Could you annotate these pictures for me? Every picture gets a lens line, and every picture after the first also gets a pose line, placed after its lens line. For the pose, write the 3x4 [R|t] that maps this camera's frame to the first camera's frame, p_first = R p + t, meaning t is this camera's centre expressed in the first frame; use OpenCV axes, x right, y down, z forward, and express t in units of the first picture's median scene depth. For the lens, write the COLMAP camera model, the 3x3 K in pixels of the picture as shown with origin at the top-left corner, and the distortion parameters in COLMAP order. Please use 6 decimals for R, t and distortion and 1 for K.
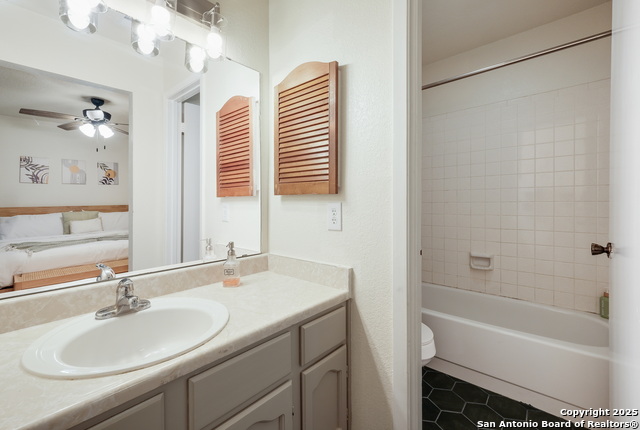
lens RADIAL K [[282.1, 0, 320.0], [0, 282.1, 215.0], [0, 0, 1]] dist [0.001187, 0.000044]
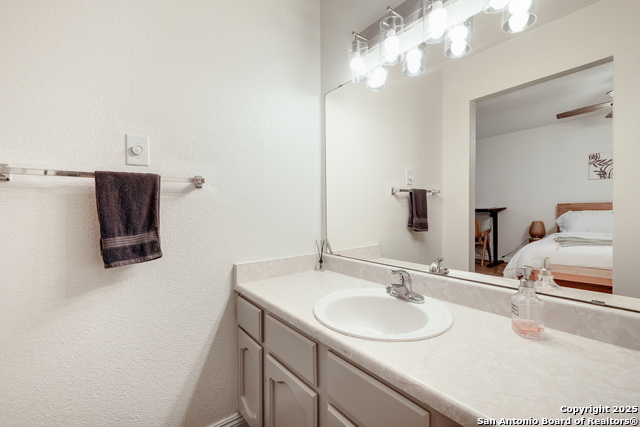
lens RADIAL K [[279.3, 0, 318.8], [0, 279.3, 207.1], [0, 0, 1]] dist [0.000306, -0.000085]
pose [[-0.220579, 0.008841, -0.975329, 0.422544], [-0.007656, 0.999912, 0.010796, -0.044707], [0.975339, 0.009848, -0.220492, 0.668444]]
